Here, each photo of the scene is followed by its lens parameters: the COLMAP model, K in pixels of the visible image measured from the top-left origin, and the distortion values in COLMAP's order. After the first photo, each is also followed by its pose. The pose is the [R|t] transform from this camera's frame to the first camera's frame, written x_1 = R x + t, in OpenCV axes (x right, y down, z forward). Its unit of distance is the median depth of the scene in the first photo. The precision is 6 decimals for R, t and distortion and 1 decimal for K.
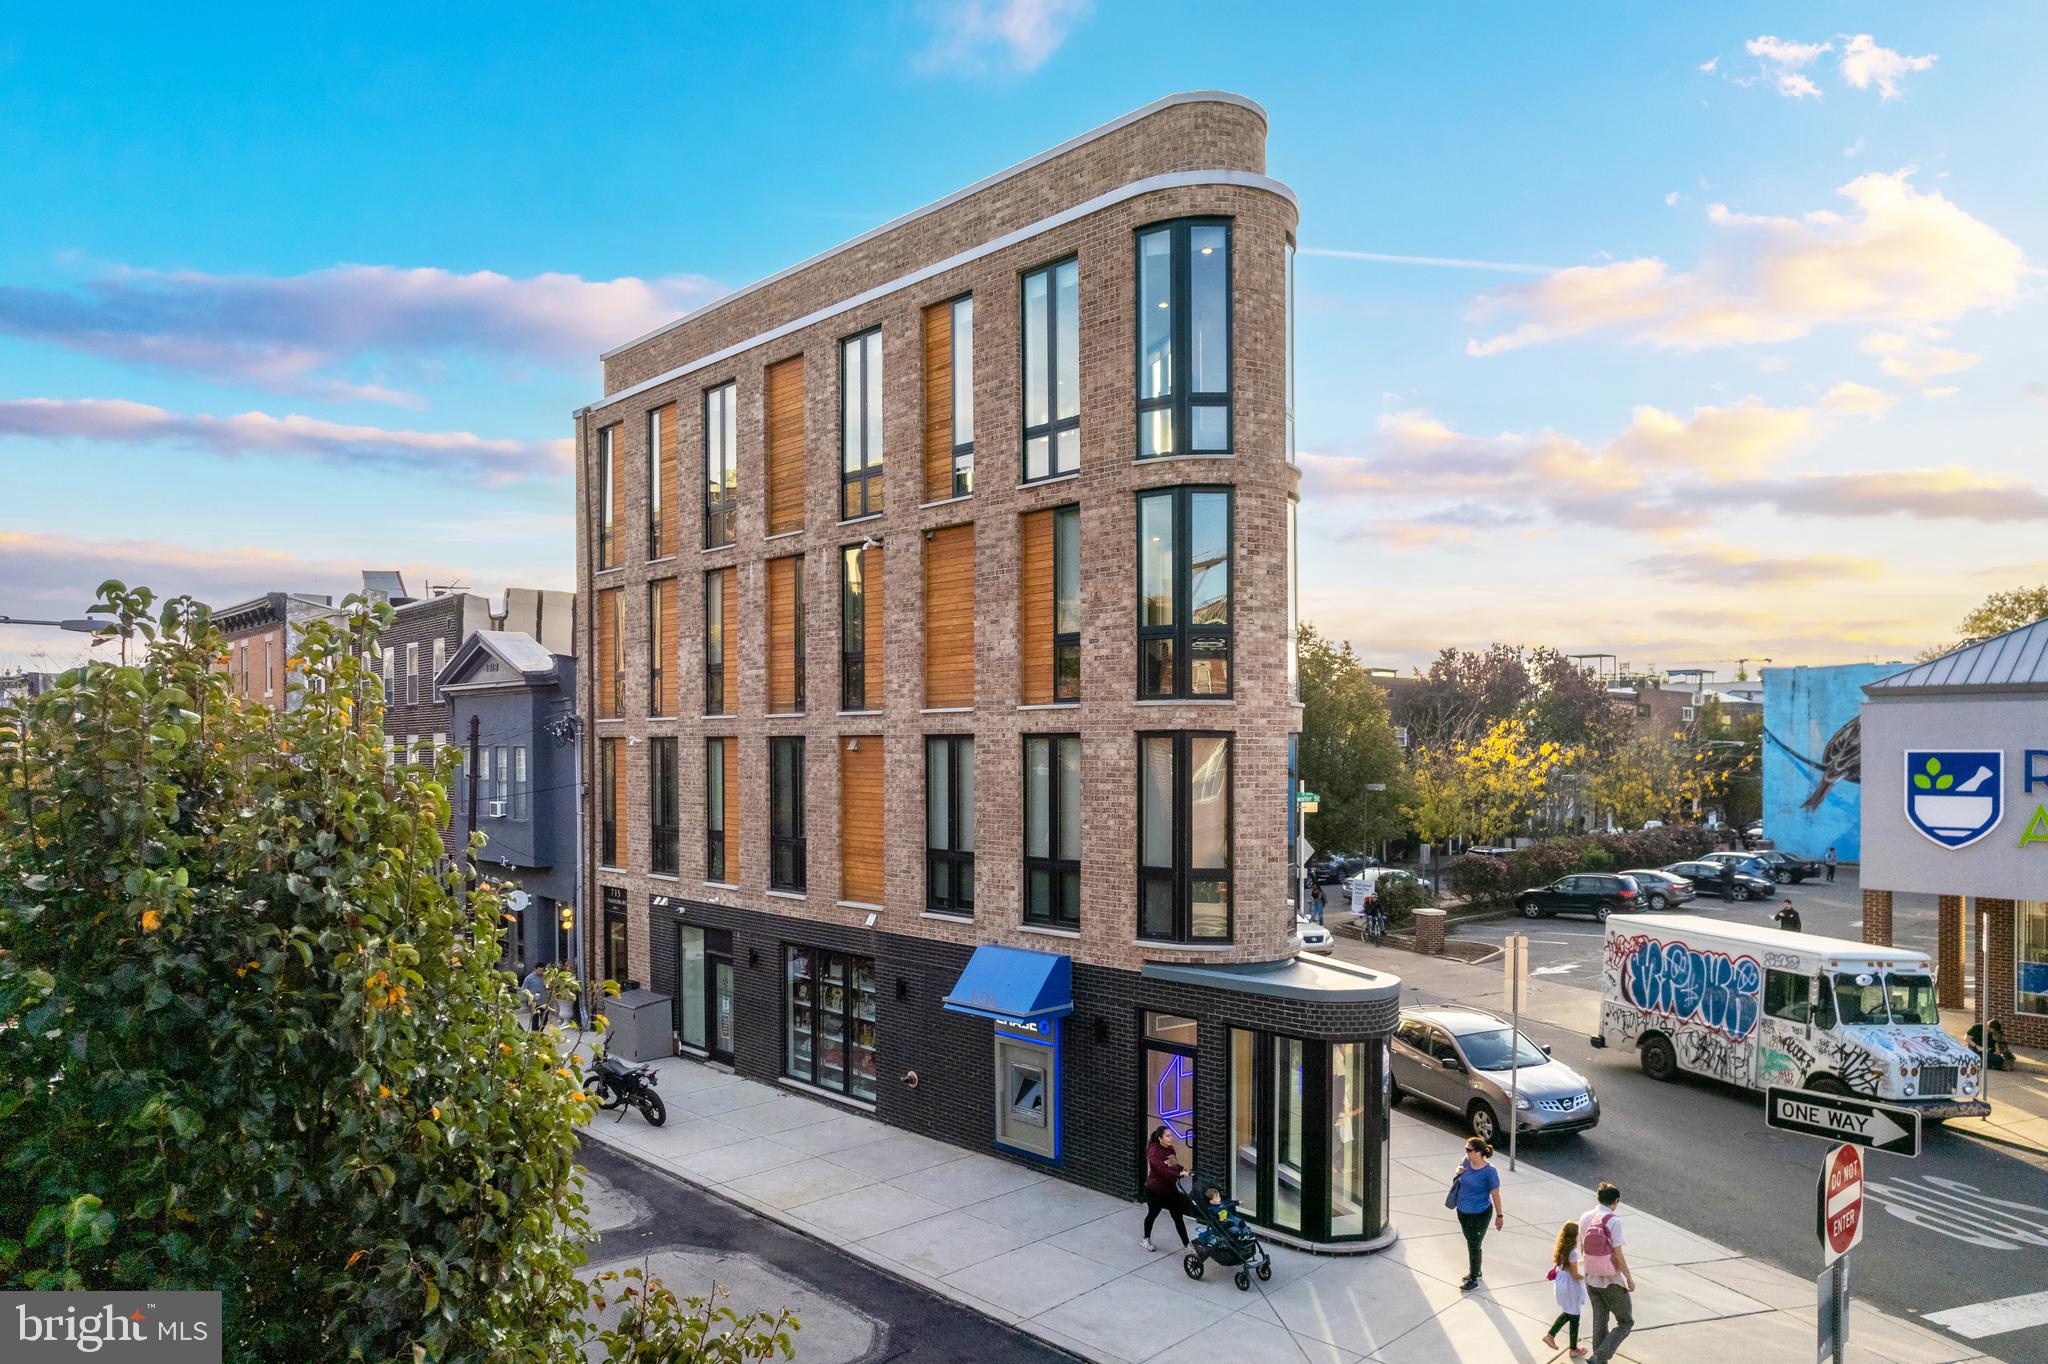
lens RADIAL K [[1334.0, 0, 1030.6], [0, 1334.0, 776.6], [0, 0, 1]] dist [-0.057686, 0.068498]
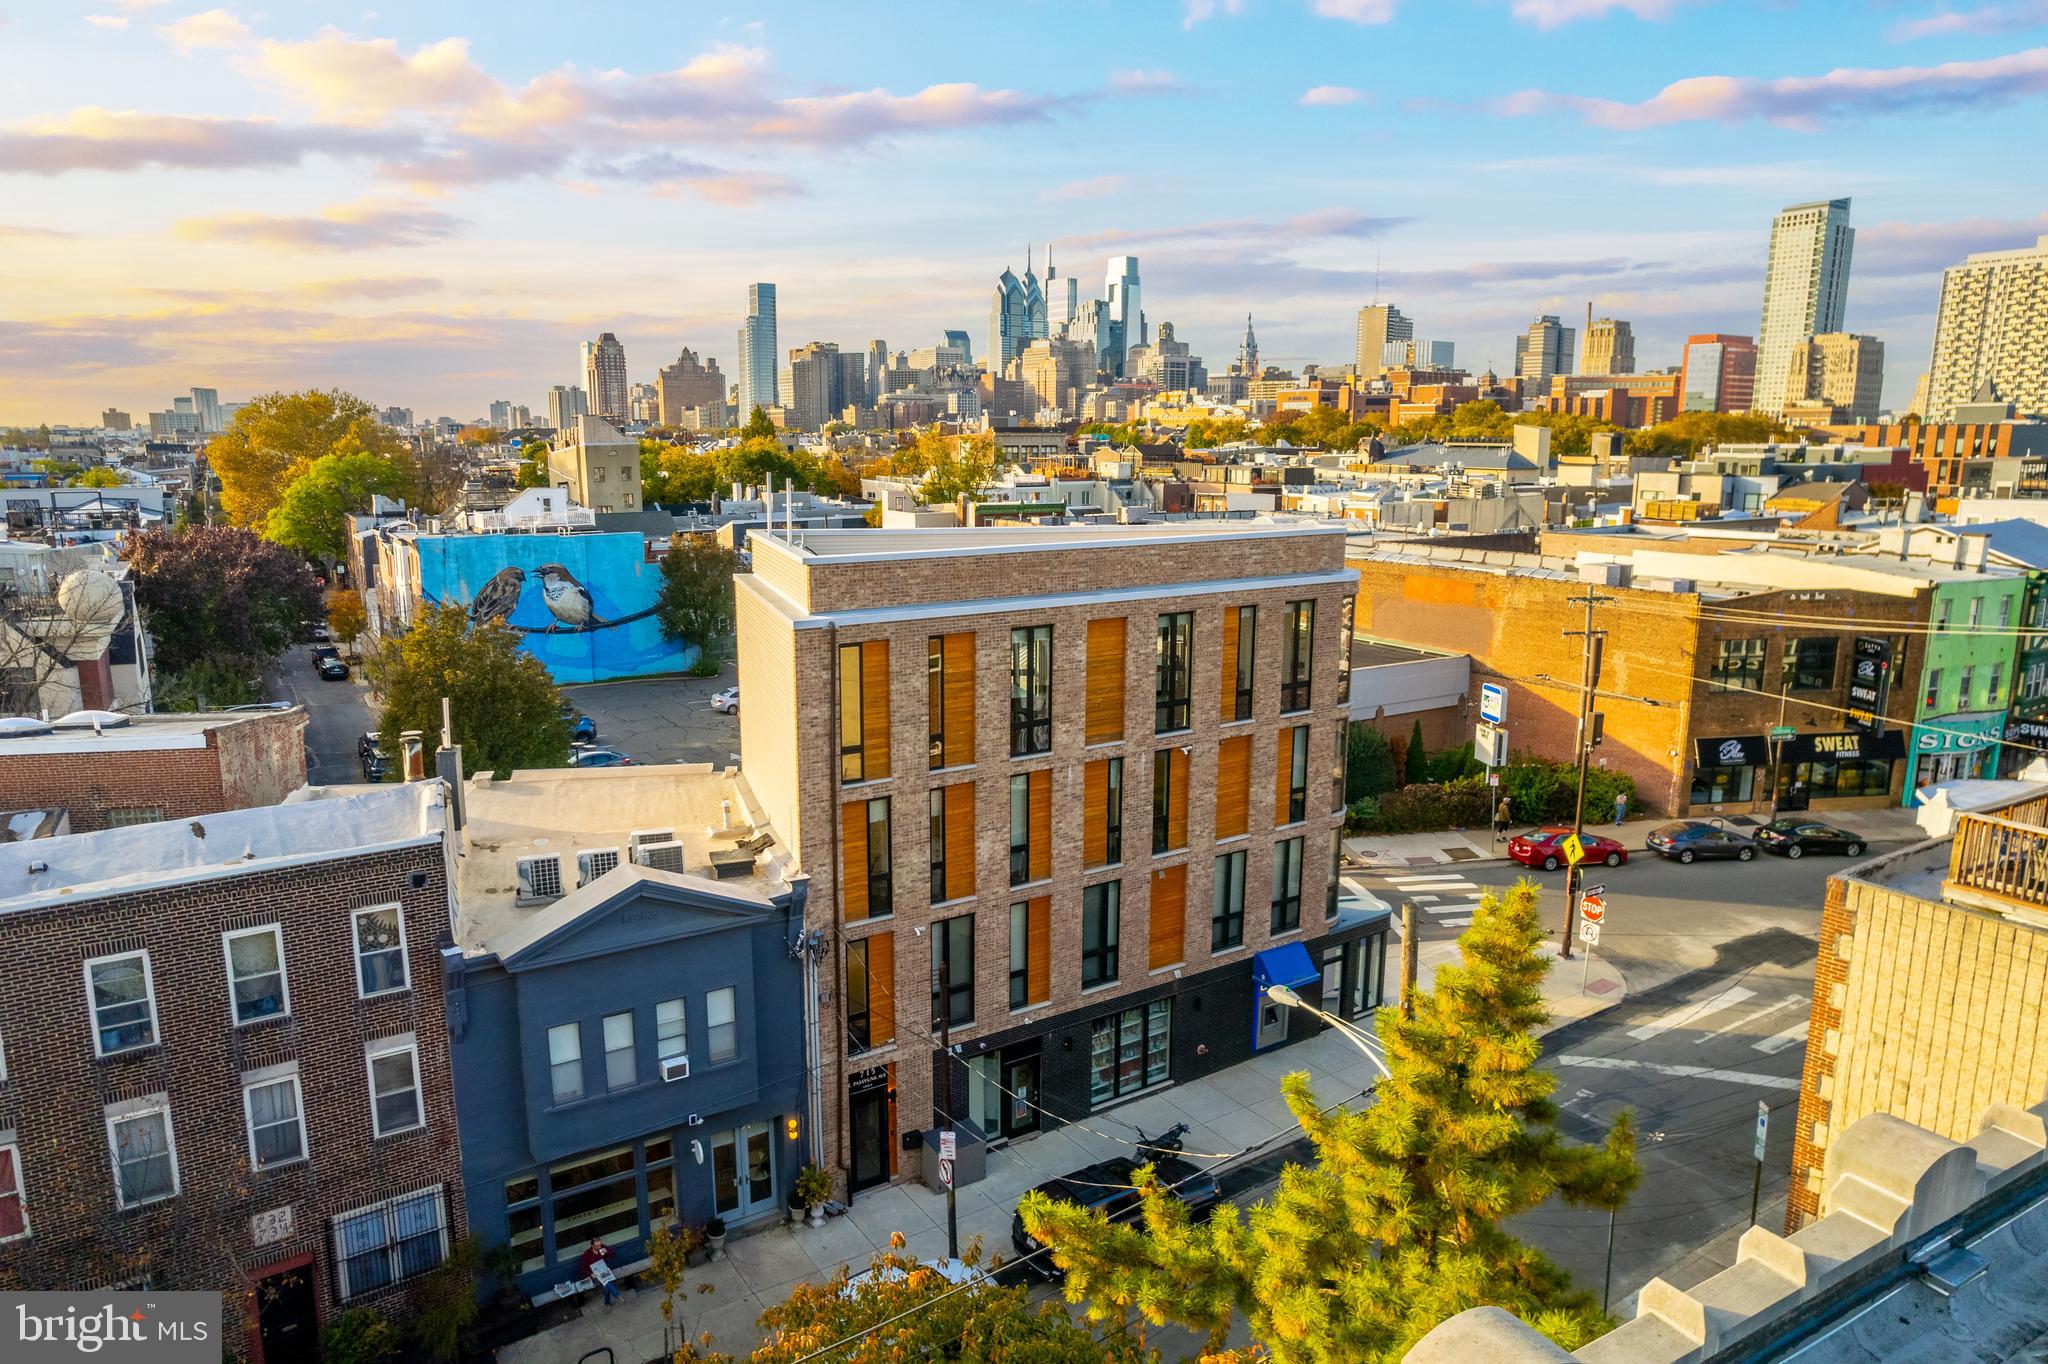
lens RADIAL K [[1326.2, 0, 1003.6], [0, 1326.2, 687.0], [0, 0, 1]] dist [-0.078328, 0.081854]
pose [[0.181051, -0.188128, 0.965313, -1.634773], [0.014807, 0.981944, 0.188592, -0.539148], [-0.983362, -0.019851, 0.180568, 0.920727]]
